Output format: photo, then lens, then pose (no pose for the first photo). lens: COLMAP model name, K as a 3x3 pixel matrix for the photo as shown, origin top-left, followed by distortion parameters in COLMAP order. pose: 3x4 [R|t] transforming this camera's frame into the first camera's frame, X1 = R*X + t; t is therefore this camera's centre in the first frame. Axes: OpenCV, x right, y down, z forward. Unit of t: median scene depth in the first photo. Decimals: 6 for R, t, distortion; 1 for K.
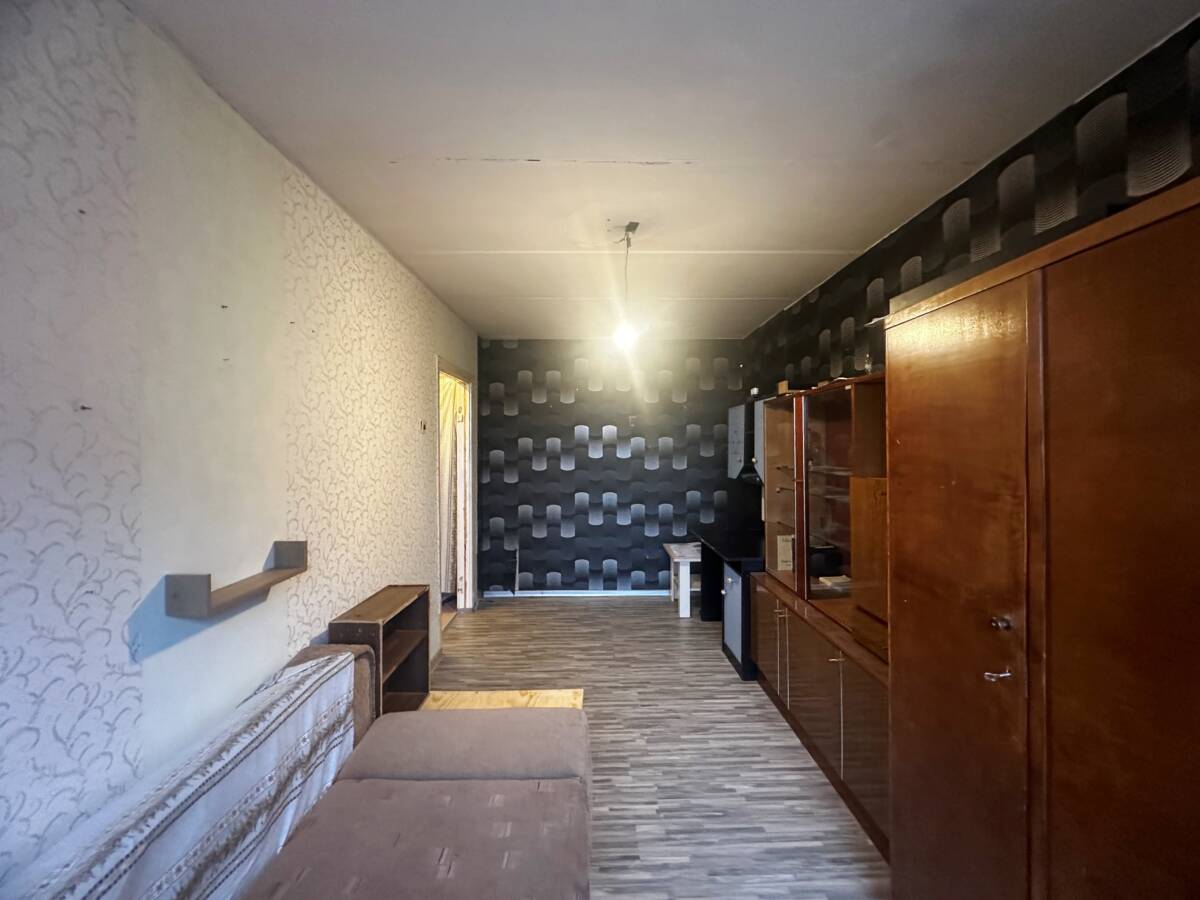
lens RADIAL K [[478.3, 0, 600.0], [0, 478.3, 450.0], [0, 0, 1]] dist [0.000987, 0.000373]
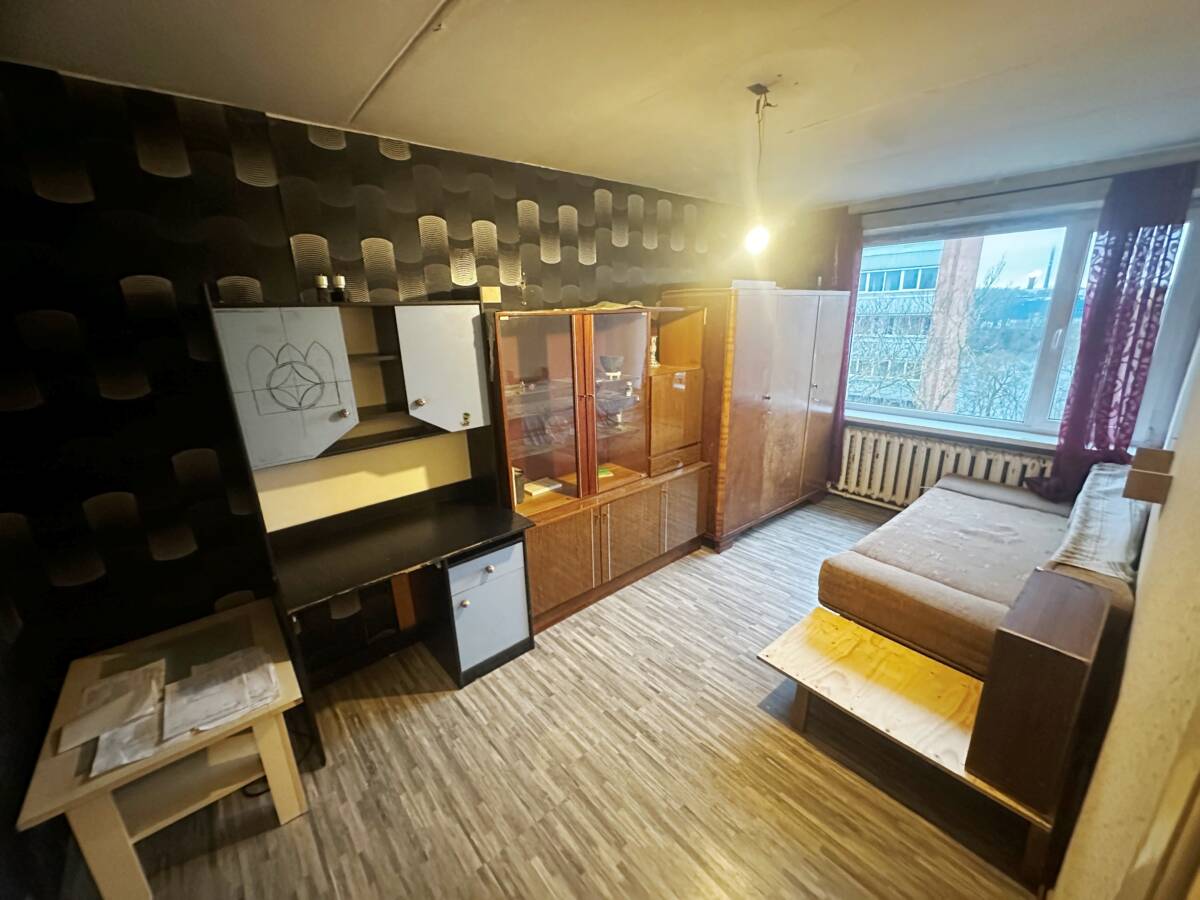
lens RADIAL K [[478.3, 0, 600.0], [0, 478.3, 450.0], [0, 0, 1]] dist [0.000987, 0.000373]
pose [[-0.637502, -0.194209, 0.745570, -0.416814], [0.037500, 0.958740, 0.281801, -0.116600], [-0.769536, 0.207607, -0.603915, 1.613110]]
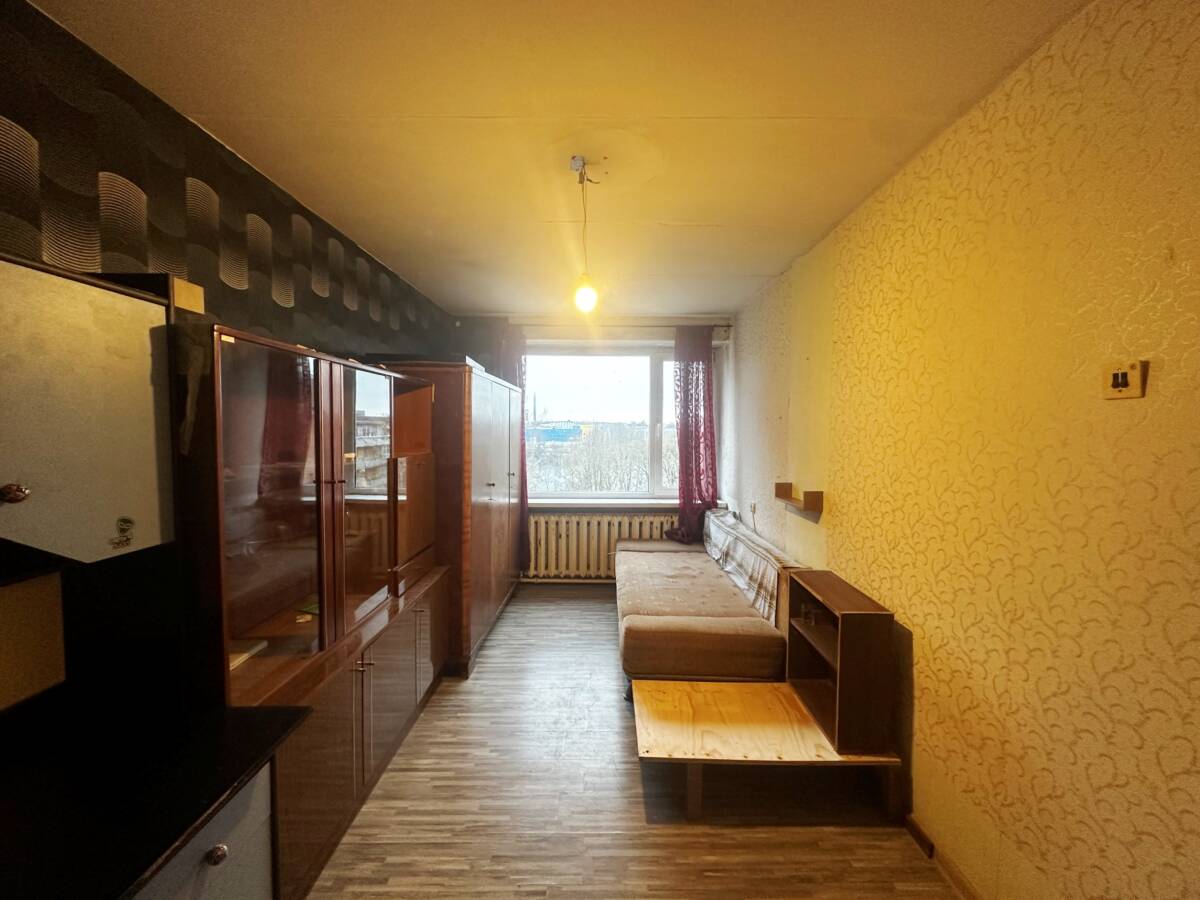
lens RADIAL K [[478.3, 0, 600.0], [0, 478.3, 450.0], [0, 0, 1]] dist [0.000987, 0.000373]
pose [[-0.999824, 0.002426, 0.018589, 0.011308], [0.003445, 0.998480, 0.055009, -0.018993], [-0.018428, 0.055063, -0.998313, 1.656842]]
